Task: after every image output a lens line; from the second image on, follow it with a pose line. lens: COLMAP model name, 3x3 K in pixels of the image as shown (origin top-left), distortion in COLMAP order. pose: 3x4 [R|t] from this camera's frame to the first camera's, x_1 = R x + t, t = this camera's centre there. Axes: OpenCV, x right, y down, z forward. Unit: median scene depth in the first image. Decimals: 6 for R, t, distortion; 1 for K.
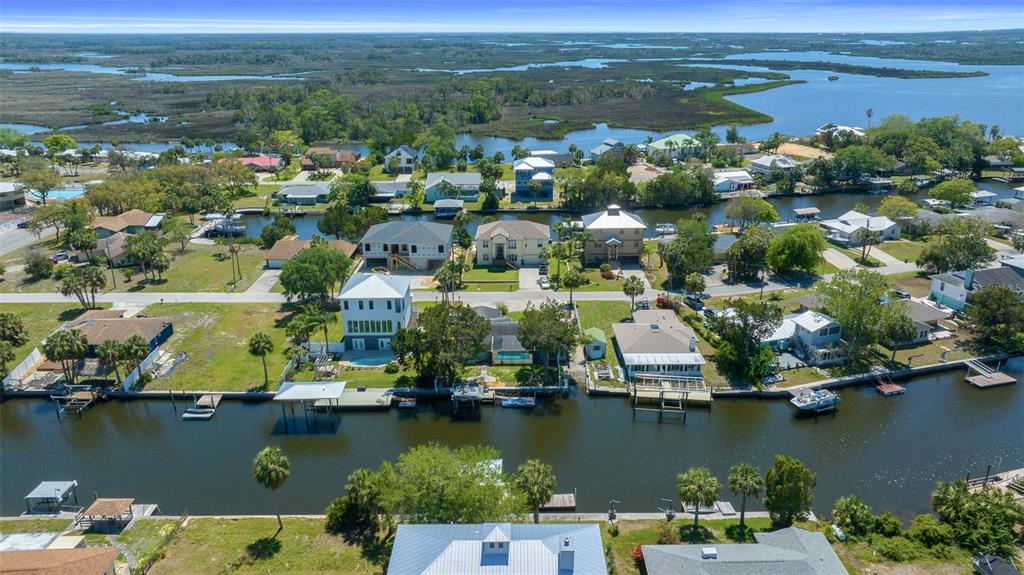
lens RADIAL K [[736.1, 0, 512.0], [0, 736.1, 287.5], [0, 0, 1]] dist [-0.031713, -0.002005]
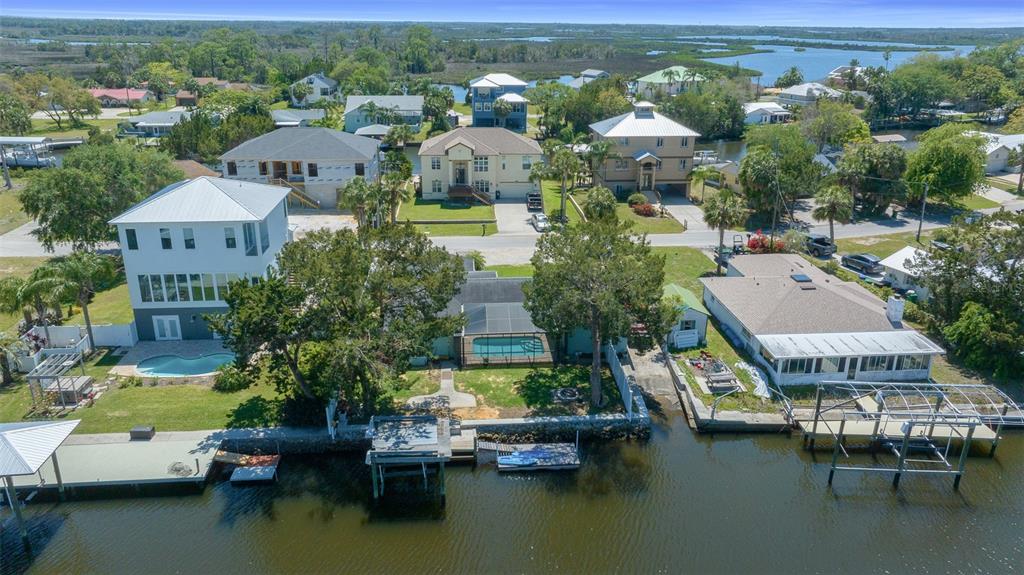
lens RADIAL K [[736.1, 0, 512.0], [0, 736.1, 287.5], [0, 0, 1]] dist [-0.031713, -0.002005]
pose [[0.996642, -0.014690, 0.080551, -0.033407], [0.014679, 0.999892, 0.000717, 0.057904], [-0.080553, 0.000467, 0.996750, 0.559282]]
